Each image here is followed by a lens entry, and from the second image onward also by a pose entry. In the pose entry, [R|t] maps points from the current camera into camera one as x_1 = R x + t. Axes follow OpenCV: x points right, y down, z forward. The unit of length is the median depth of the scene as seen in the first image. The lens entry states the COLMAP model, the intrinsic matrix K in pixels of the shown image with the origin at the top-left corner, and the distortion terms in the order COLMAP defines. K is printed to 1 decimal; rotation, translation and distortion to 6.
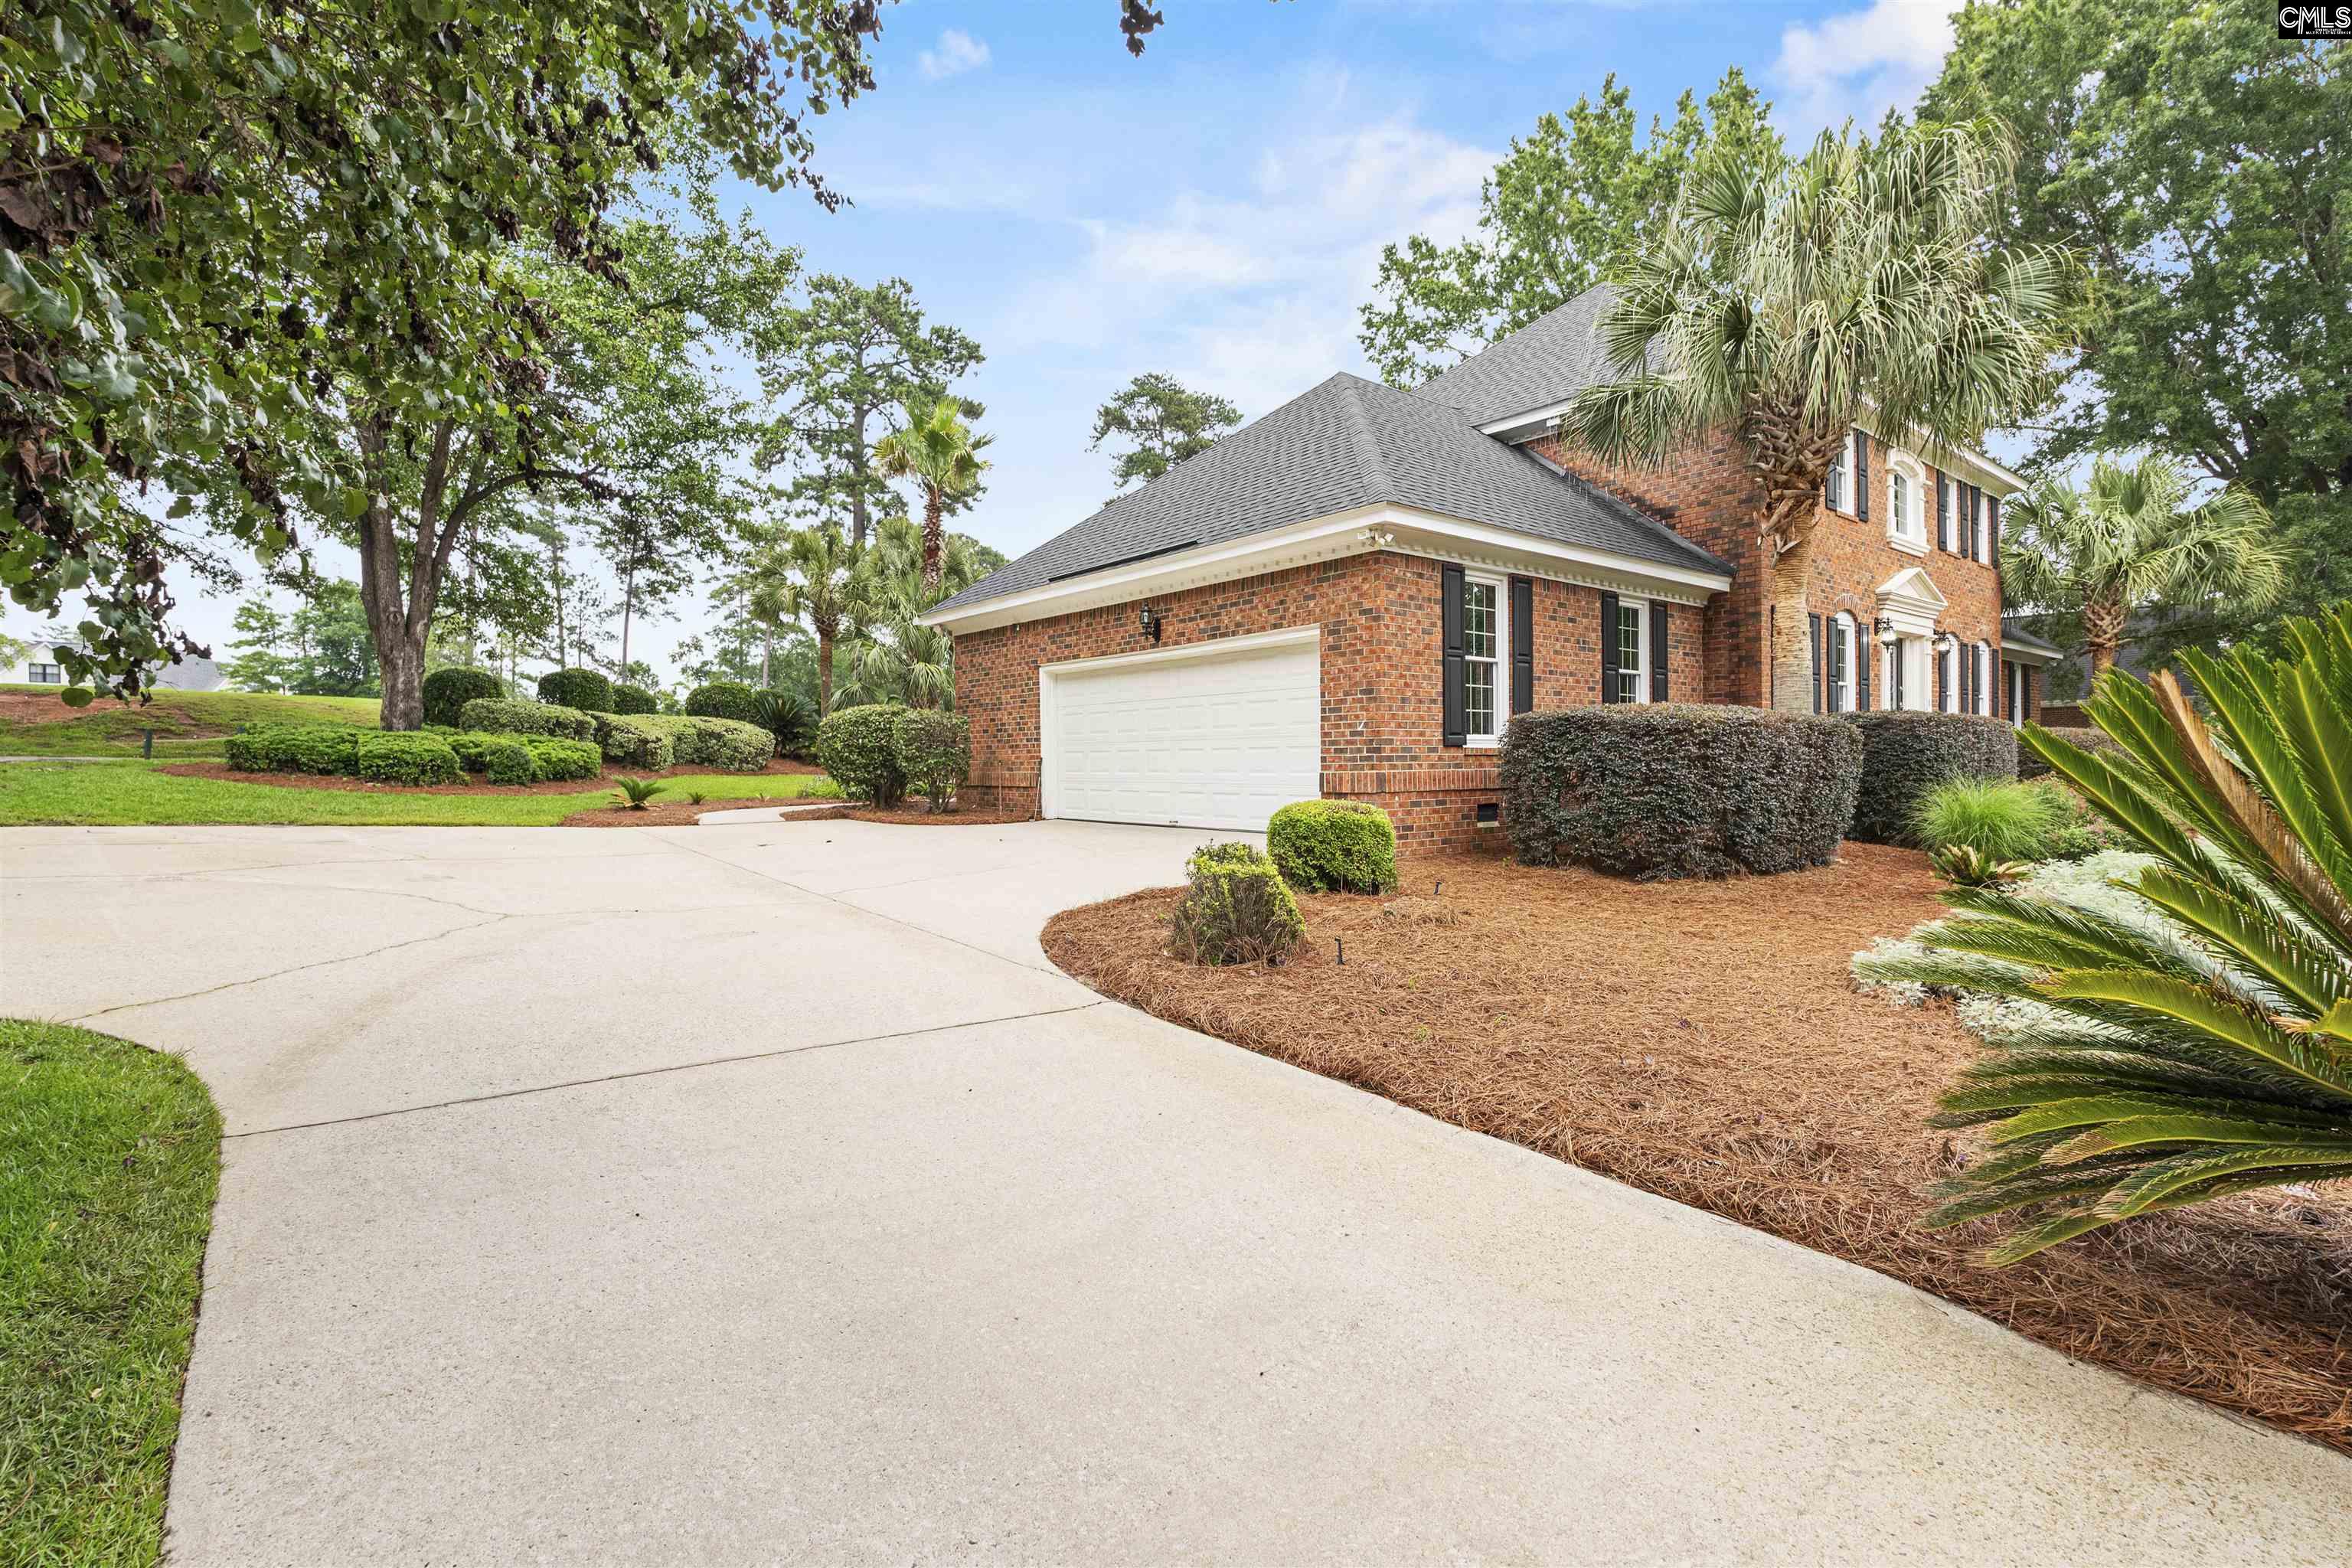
lens RADIAL K [[1082.3, 0, 1174.1], [0, 1082.3, 766.9], [0, 0, 1]] dist [-0.007137, 0.000637]
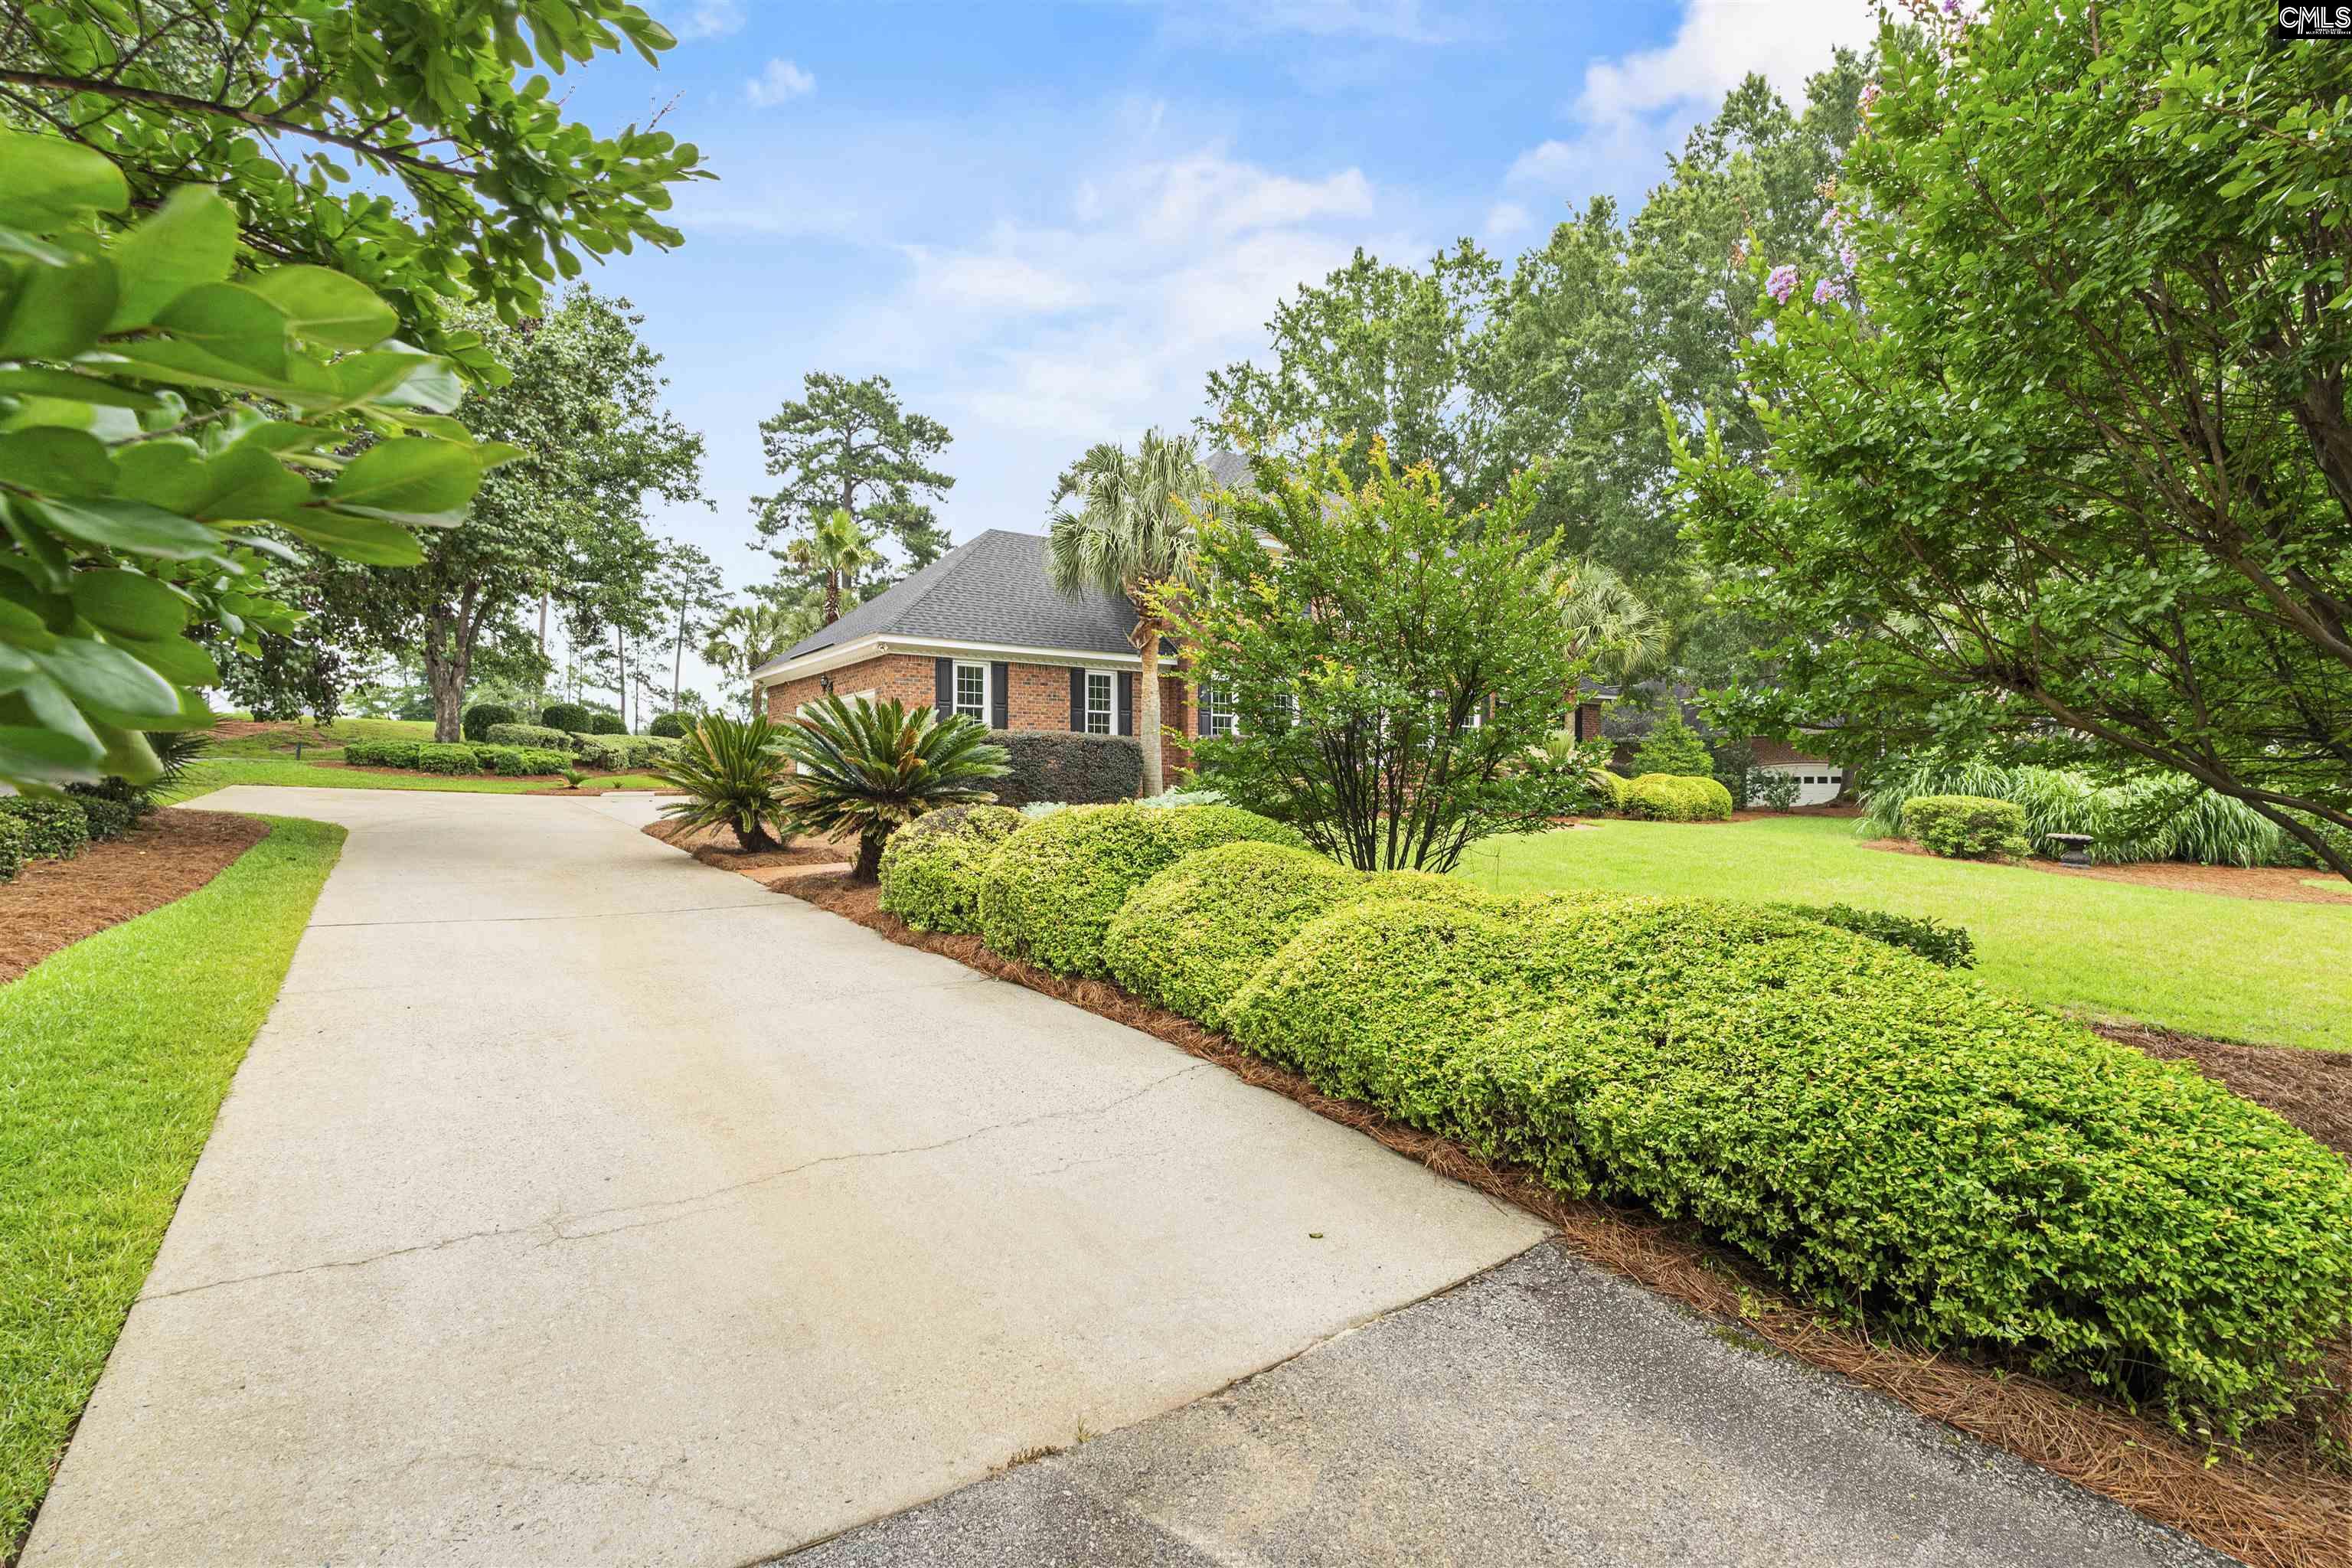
lens RADIAL K [[1082.3, 0, 1176.5], [0, 1082.3, 781.2], [0, 0, 1]] dist [-0.007137, 0.000637]
pose [[0.998034, 0.008177, -0.062141, 0.412694], [-0.008845, 0.999906, -0.010482, 0.026488], [0.062050, 0.011011, 0.998012, -0.474828]]
